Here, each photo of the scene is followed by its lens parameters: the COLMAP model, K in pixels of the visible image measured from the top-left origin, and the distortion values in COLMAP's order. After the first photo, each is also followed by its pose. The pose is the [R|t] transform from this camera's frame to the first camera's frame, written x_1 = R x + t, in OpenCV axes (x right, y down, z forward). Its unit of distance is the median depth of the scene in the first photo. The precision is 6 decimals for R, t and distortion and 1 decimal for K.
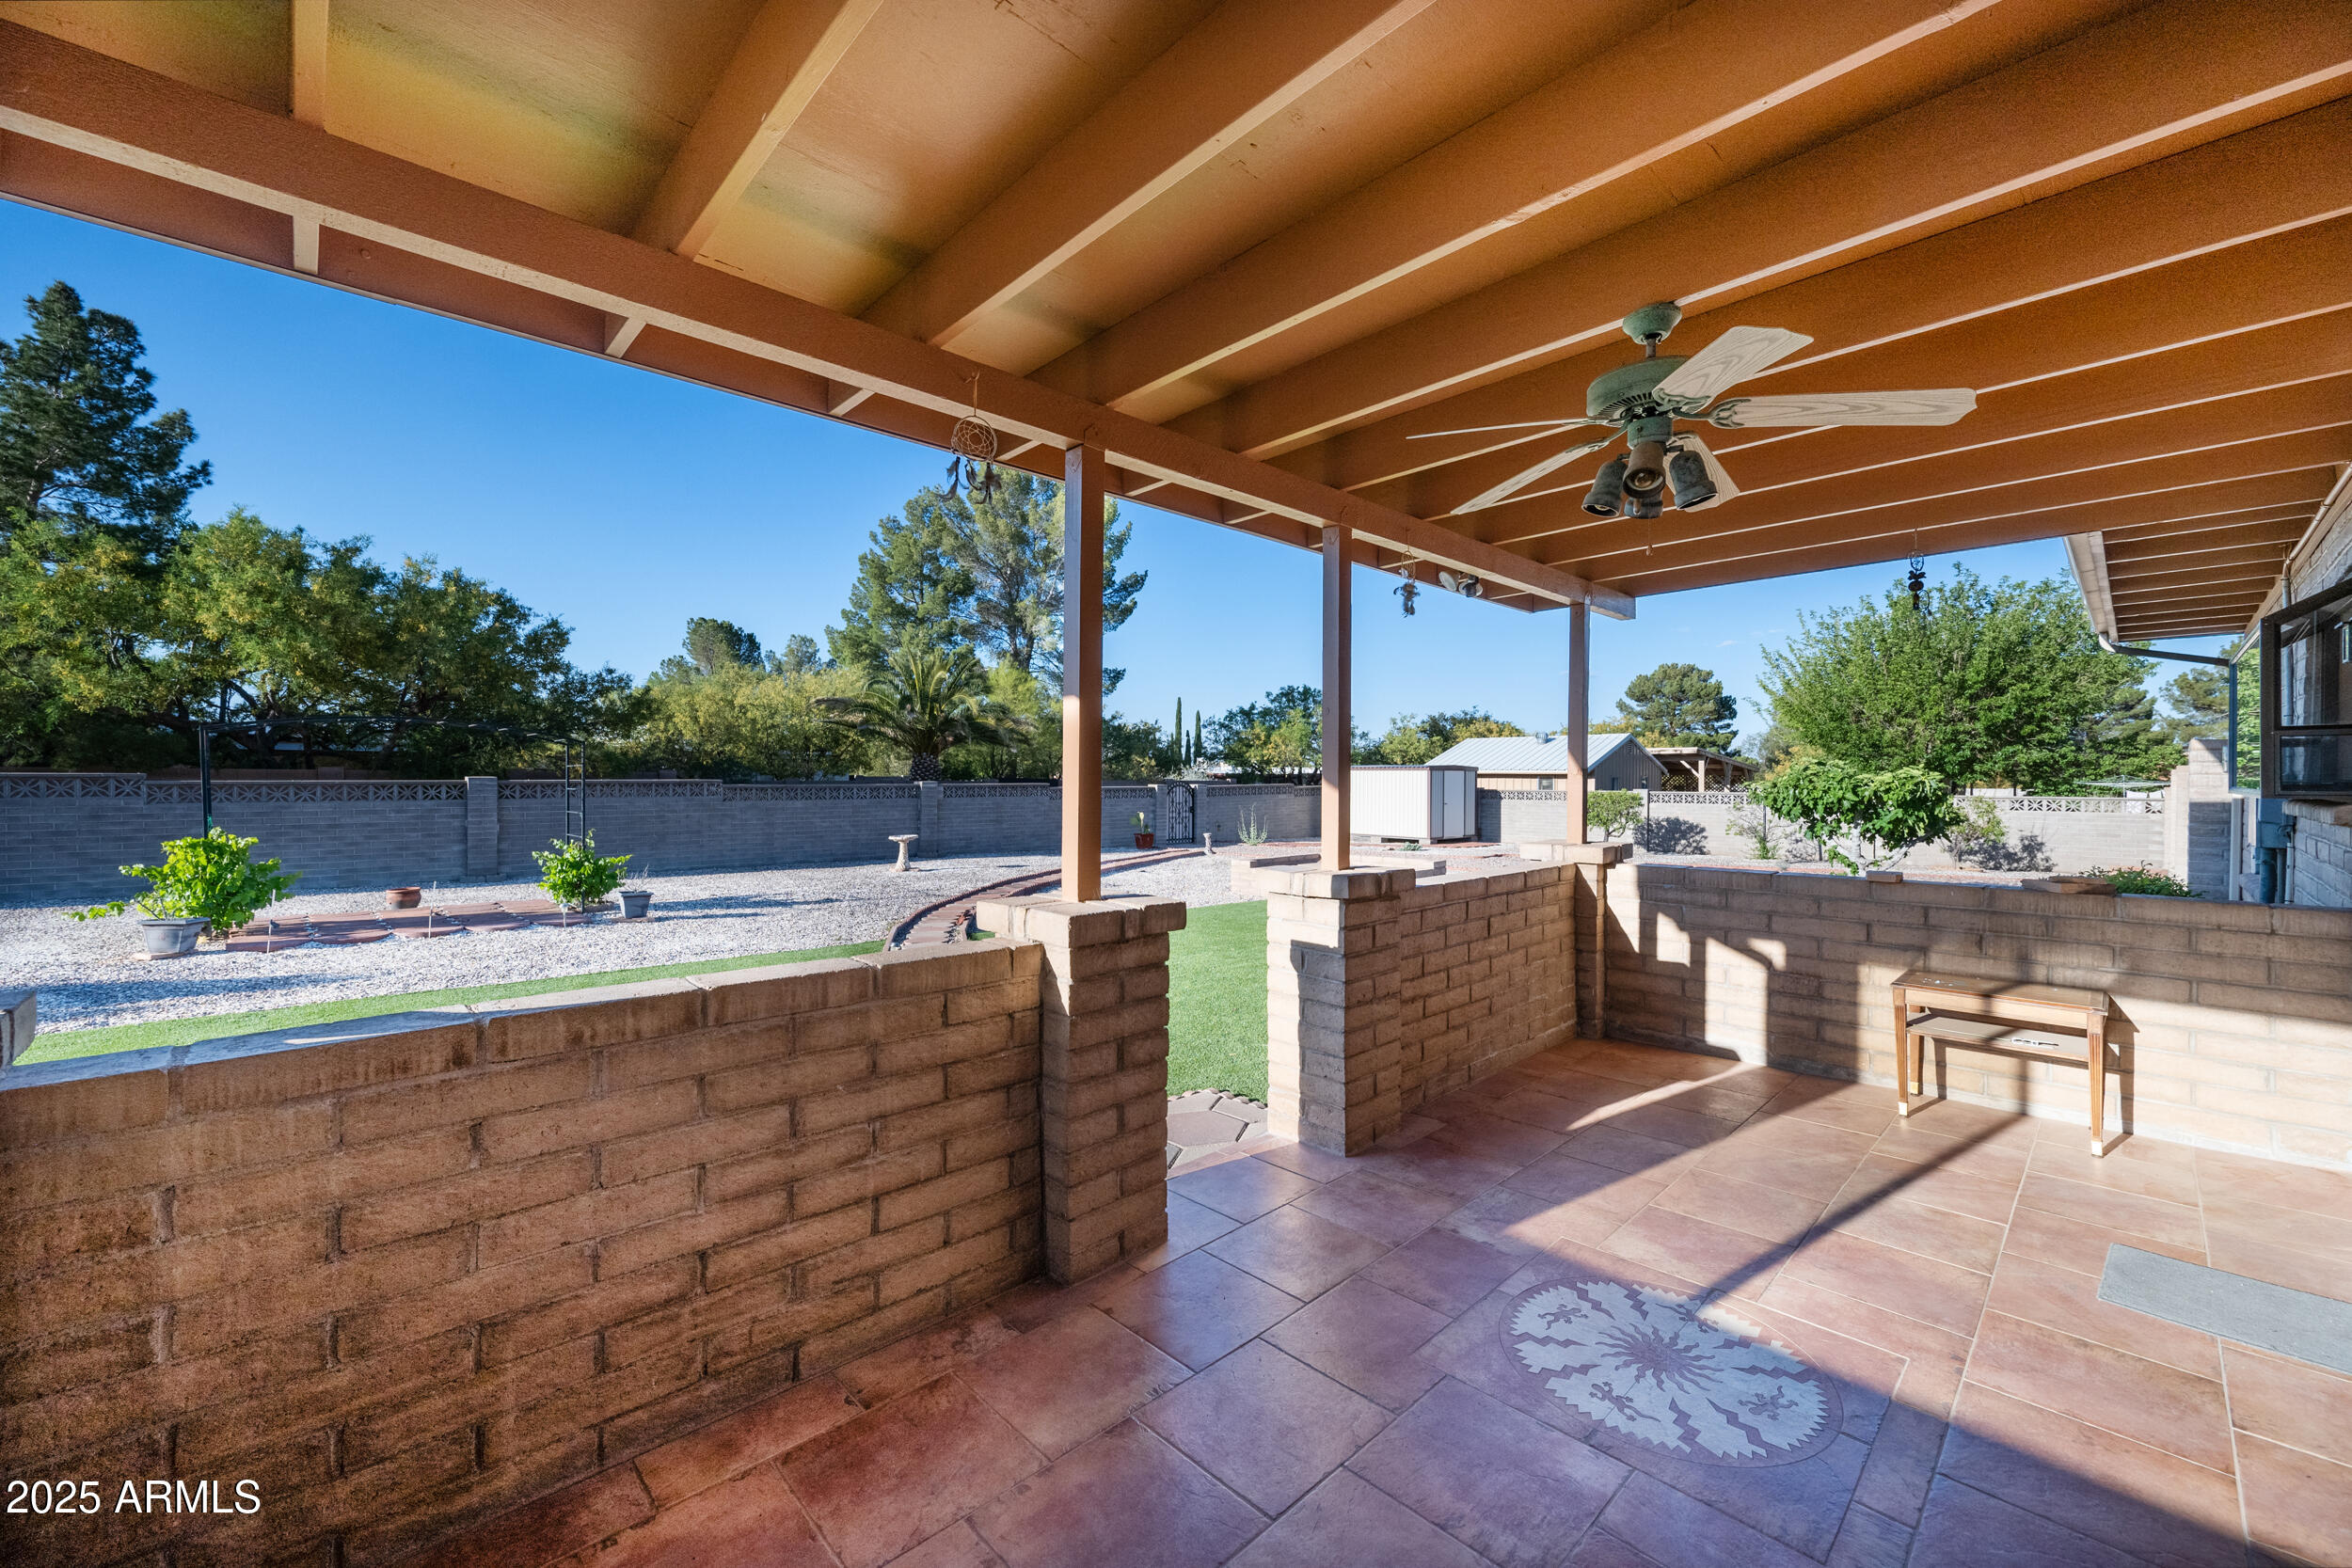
lens RADIAL K [[923.2, 0, 1166.2], [0, 923.2, 782.0], [0, 0, 1]] dist [-0.002224, -0.000036]
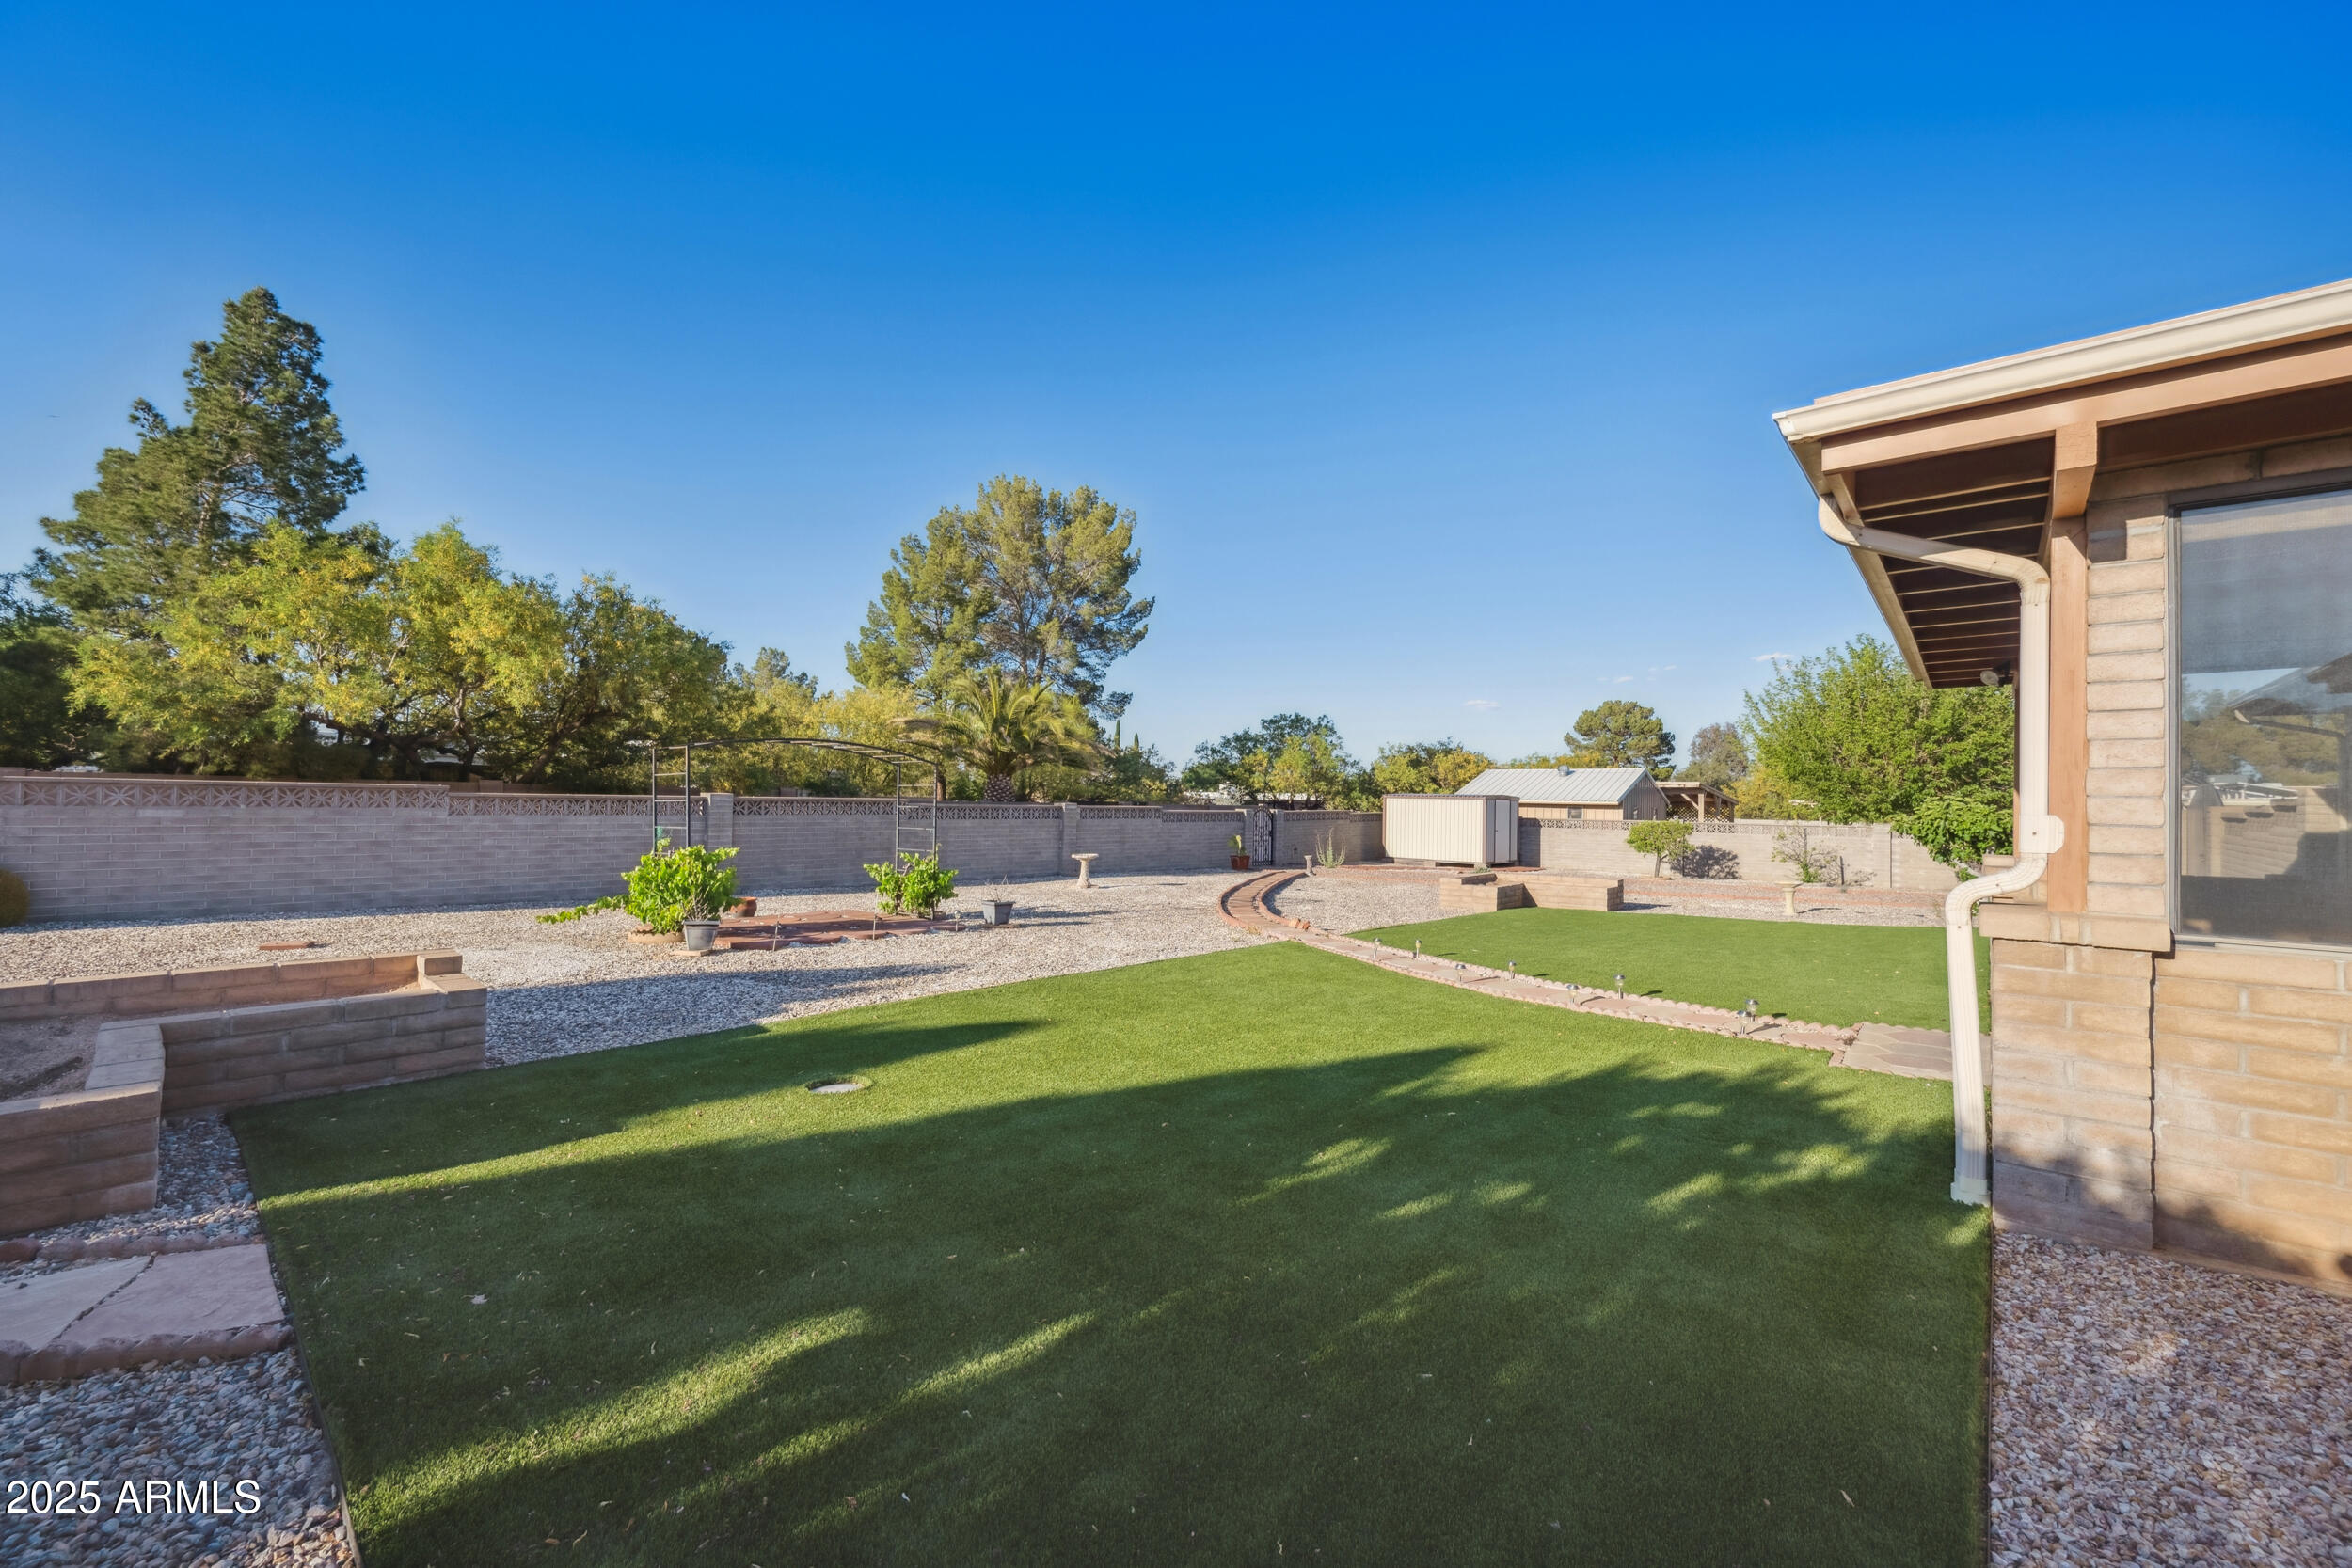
lens RADIAL K [[923.2, 0, 1224.5], [0, 923.2, 785.1], [0, 0, 1]] dist [-0.002224, -0.000036]
pose [[0.994741, 0.017106, 0.100982, -0.109414], [-0.014775, 0.999608, -0.023784, 0.000690], [-0.101349, 0.022167, 0.994604, -0.034731]]
